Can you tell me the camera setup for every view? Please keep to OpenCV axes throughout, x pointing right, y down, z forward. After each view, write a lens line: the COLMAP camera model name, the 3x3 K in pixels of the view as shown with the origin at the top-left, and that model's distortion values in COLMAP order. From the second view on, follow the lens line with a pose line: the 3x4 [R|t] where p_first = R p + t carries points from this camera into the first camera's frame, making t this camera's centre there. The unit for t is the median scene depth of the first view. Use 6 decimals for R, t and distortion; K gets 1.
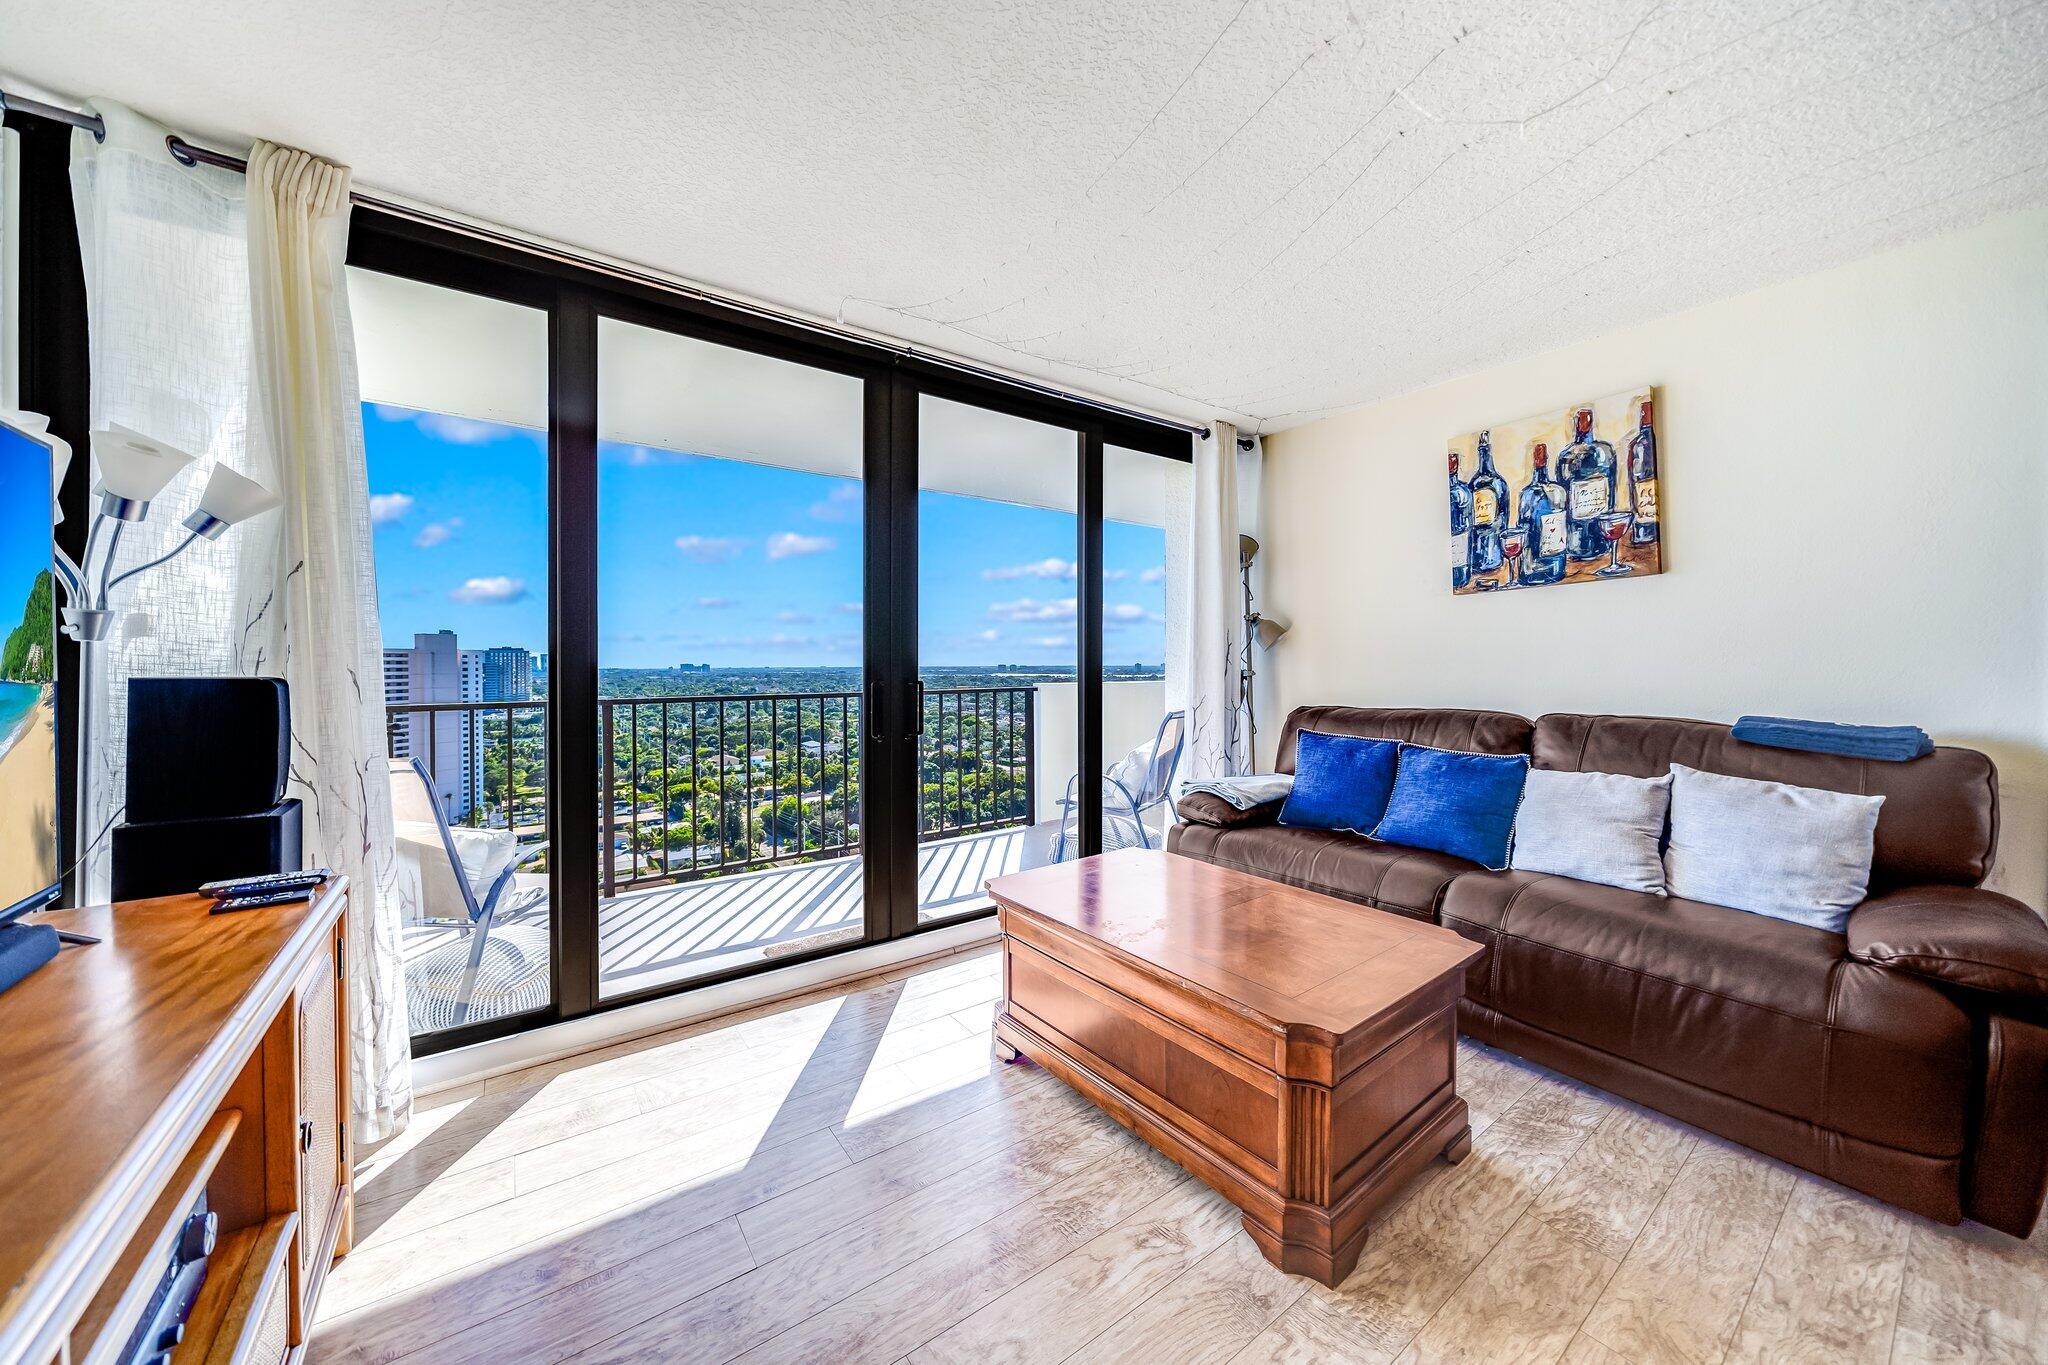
lens RADIAL K [[708.1, 0, 988.7], [0, 708.1, 665.5], [0, 0, 1]] dist [-0.008141, 0.000080]
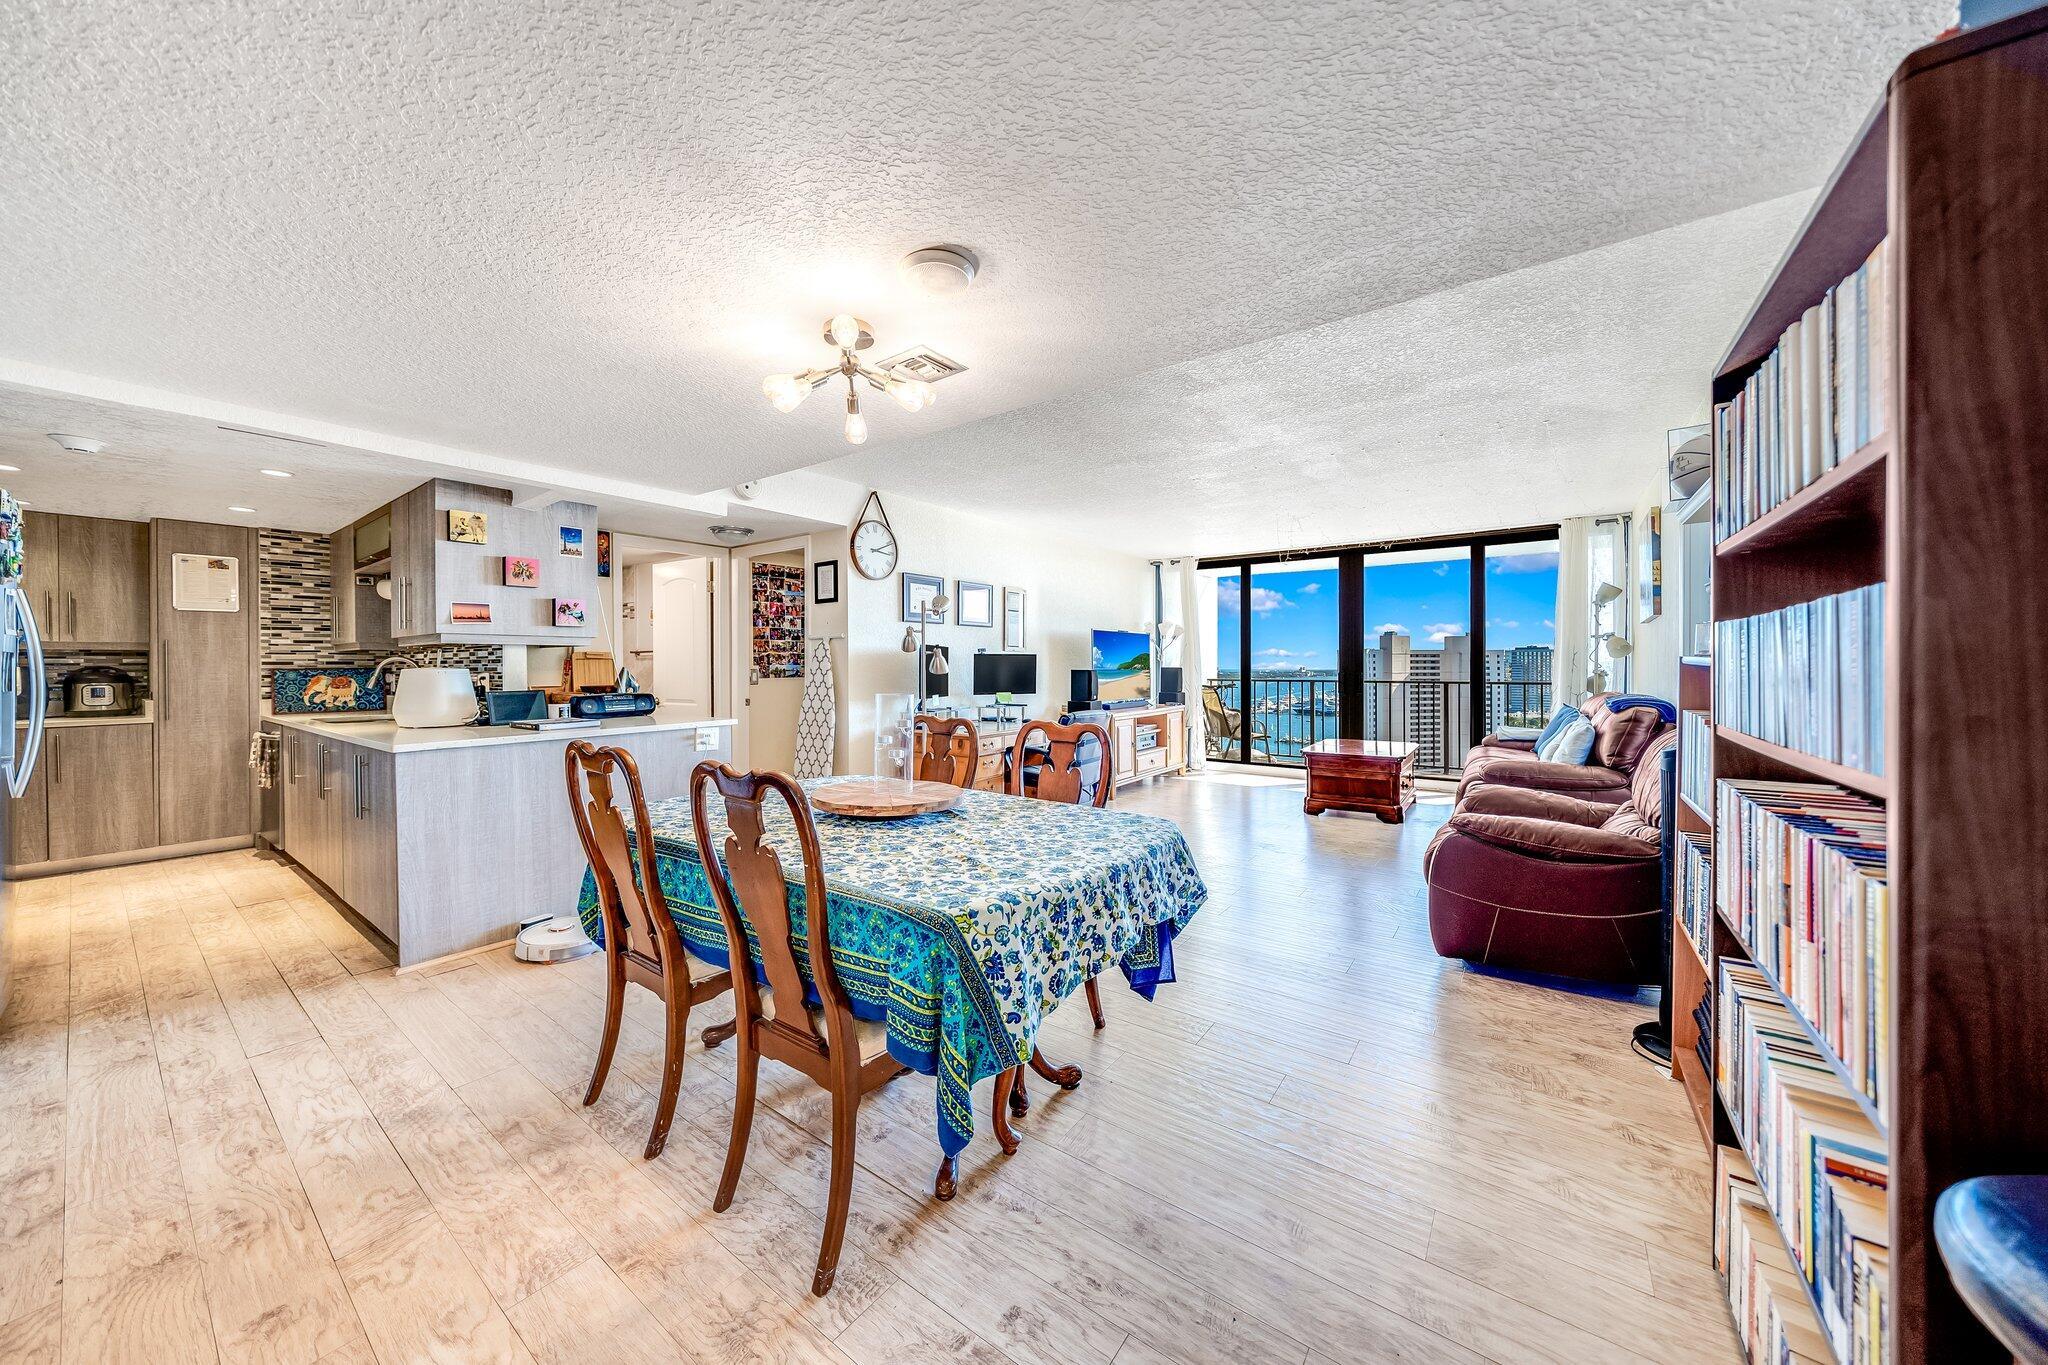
lens RADIAL K [[708.1, 0, 1016.3], [0, 708.1, 668.3], [0, 0, 1]] dist [-0.008141, 0.000080]
pose [[0.313562, 0.007293, -0.949540, 1.976448], [-0.002325, 0.999973, 0.006912, -0.005615], [0.949565, 0.000040, 0.313571, -0.981431]]
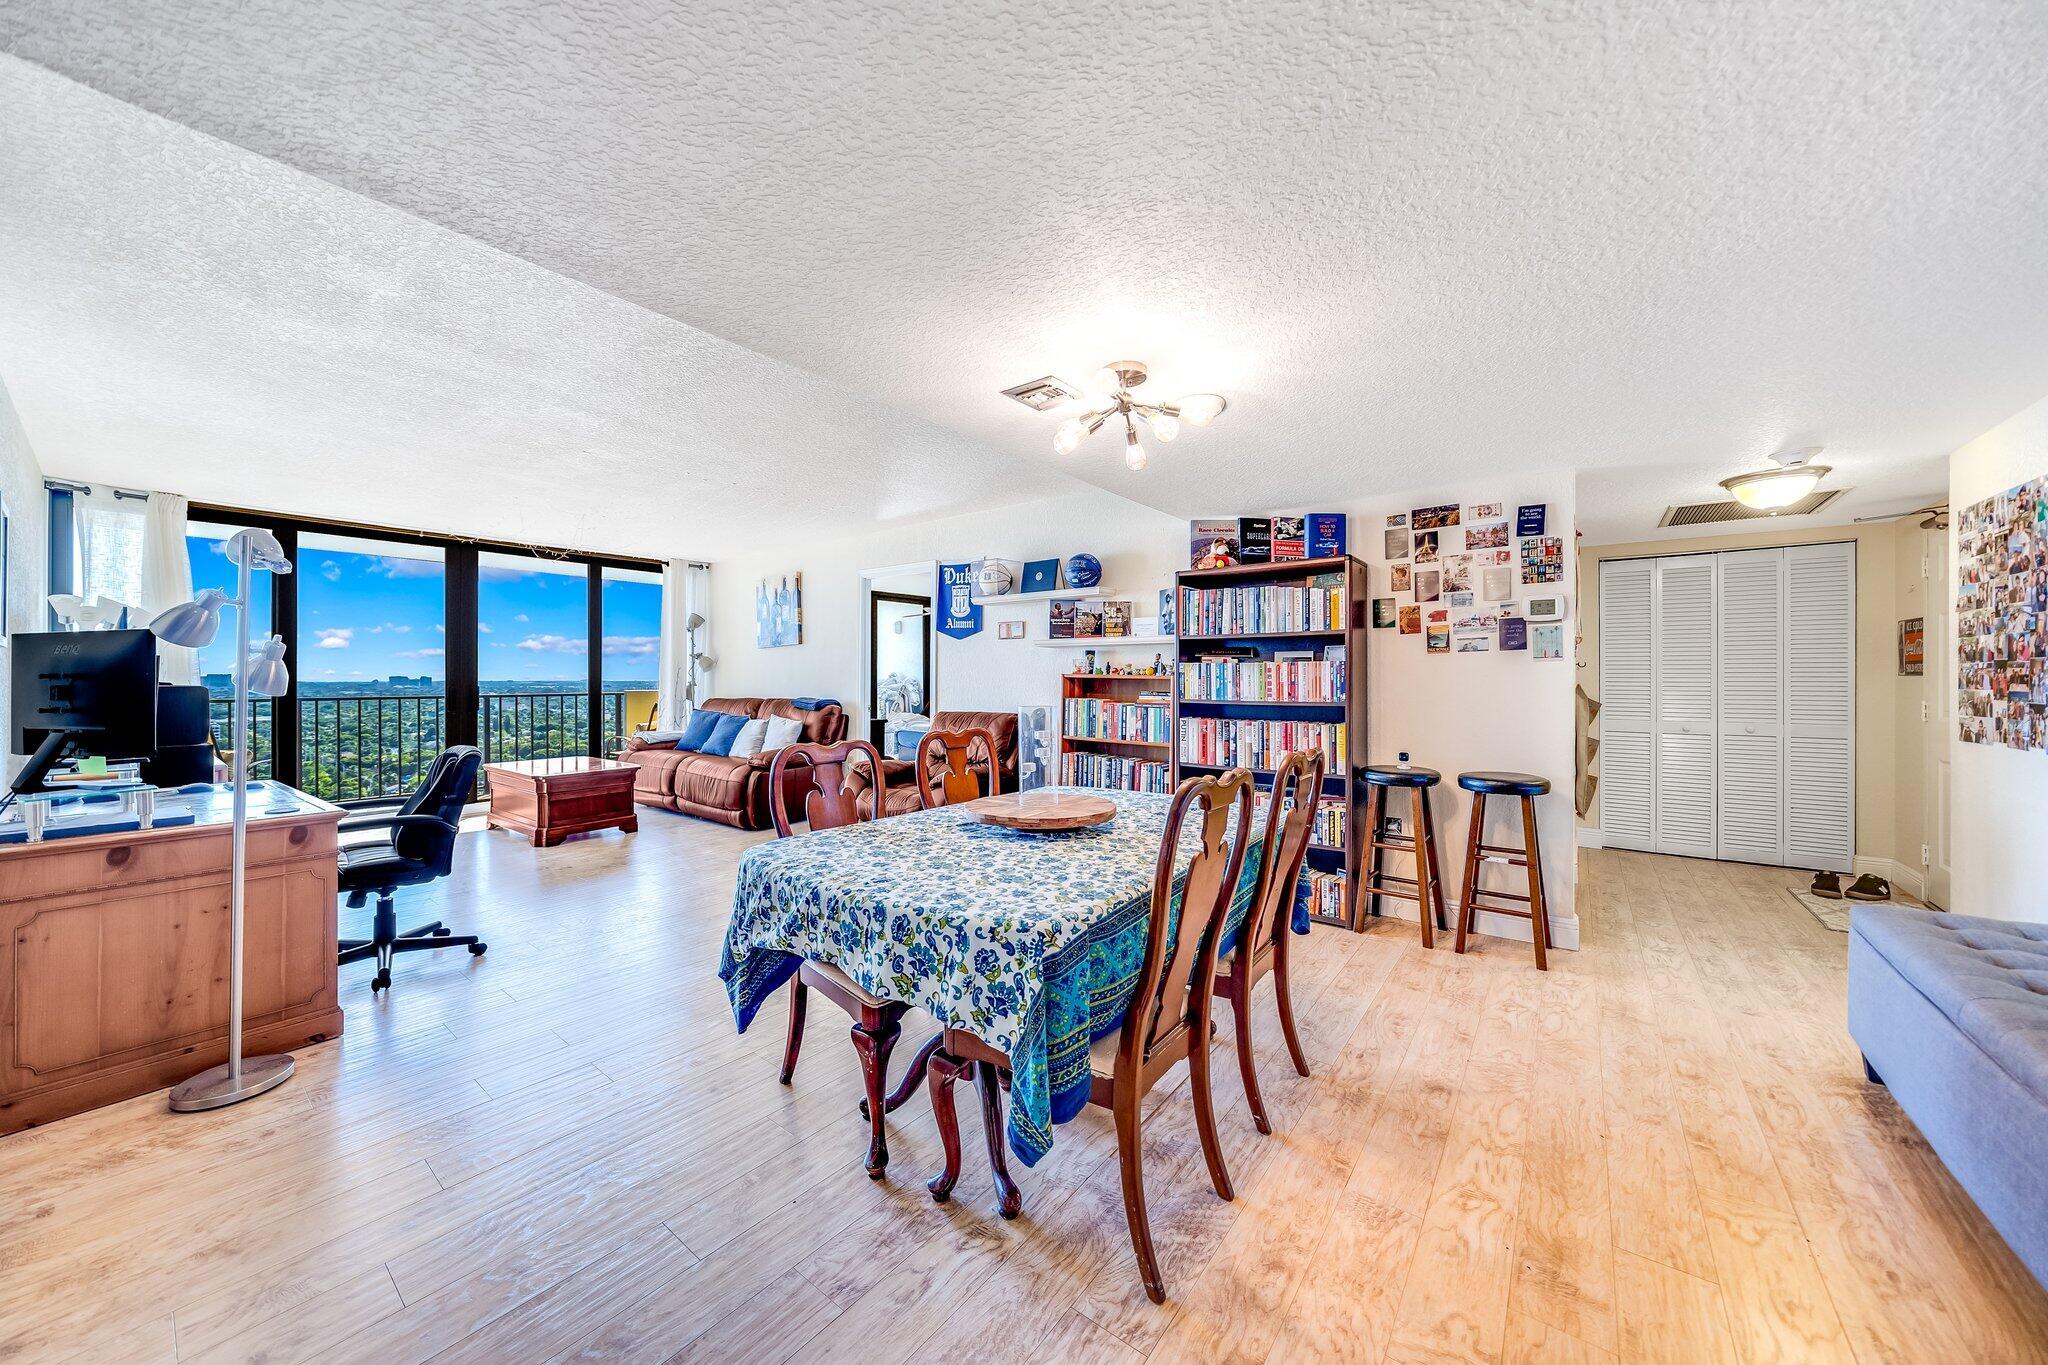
lens RADIAL K [[708.1, 0, 1021.0], [0, 708.1, 675.6], [0, 0, 1]] dist [-0.008141, 0.000080]
pose [[0.956712, 0.002043, 0.291029, 0.908170], [-0.000739, 0.999989, -0.004591, -0.001637], [-0.291035, 0.004177, 0.956703, -1.632388]]
